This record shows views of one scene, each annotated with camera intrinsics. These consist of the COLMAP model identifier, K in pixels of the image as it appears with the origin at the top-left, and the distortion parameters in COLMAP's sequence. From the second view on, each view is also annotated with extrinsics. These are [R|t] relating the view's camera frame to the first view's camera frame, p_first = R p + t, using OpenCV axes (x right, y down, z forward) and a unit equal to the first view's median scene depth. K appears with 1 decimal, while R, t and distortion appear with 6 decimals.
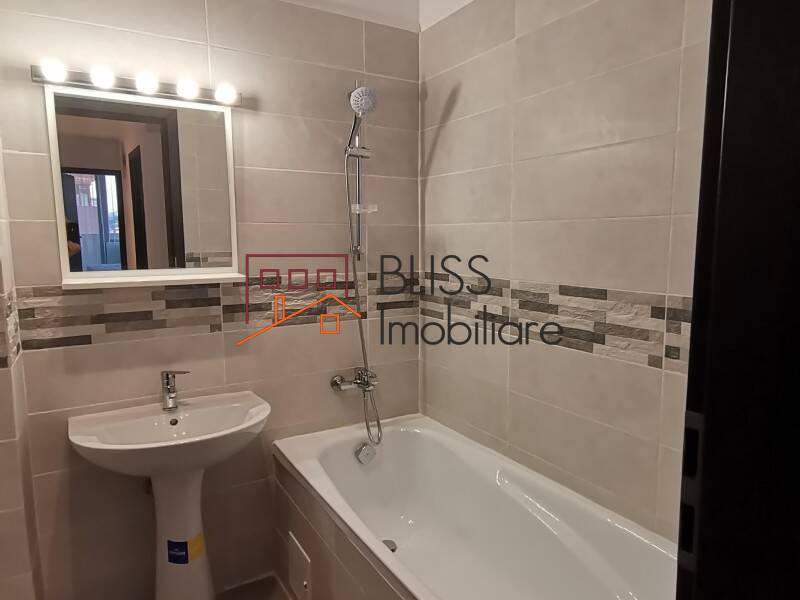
lens RADIAL K [[522.7, 0, 407.8], [0, 522.7, 301.2], [0, 0, 1]] dist [0.008309, 0.001210]
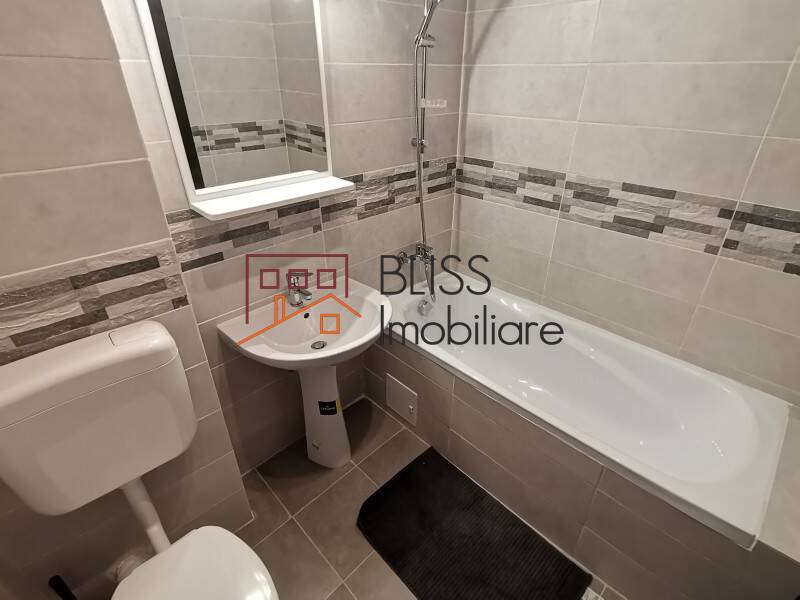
lens RADIAL K [[398.5, 0, 400.1], [0, 398.5, 291.3], [0, 0, 1]] dist [0.012461, -0.000776]
pose [[0.975432, -0.104247, 0.194077, -0.399473], [0.025139, 0.927871, 0.372052, -0.145416], [-0.218864, -0.358033, 0.907696, 0.154323]]
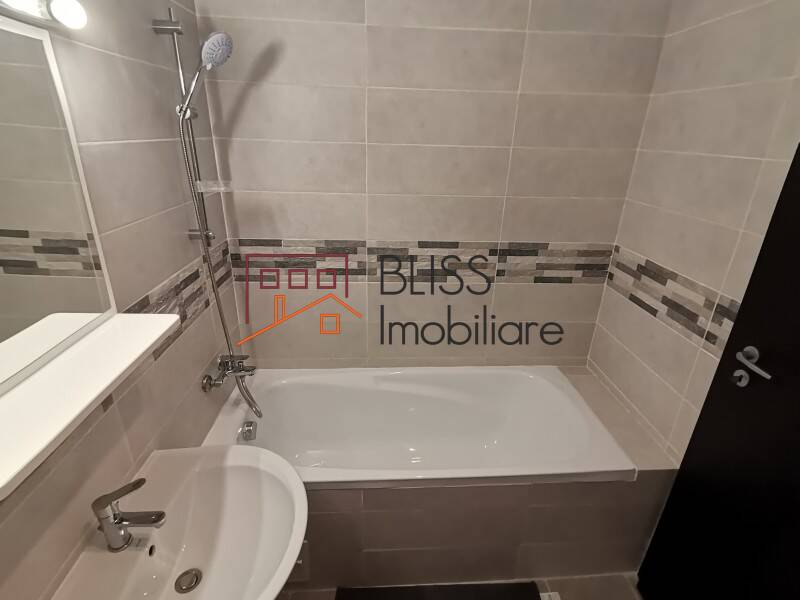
lens RADIAL K [[398.5, 0, 400.1], [0, 398.5, 291.3], [0, 0, 1]] dist [0.012461, -0.000776]
pose [[0.480375, -0.313565, 0.819095, -0.601101], [0.082327, 0.945904, 0.313828, -0.224884], [-0.873191, -0.083322, 0.480203, 0.478426]]
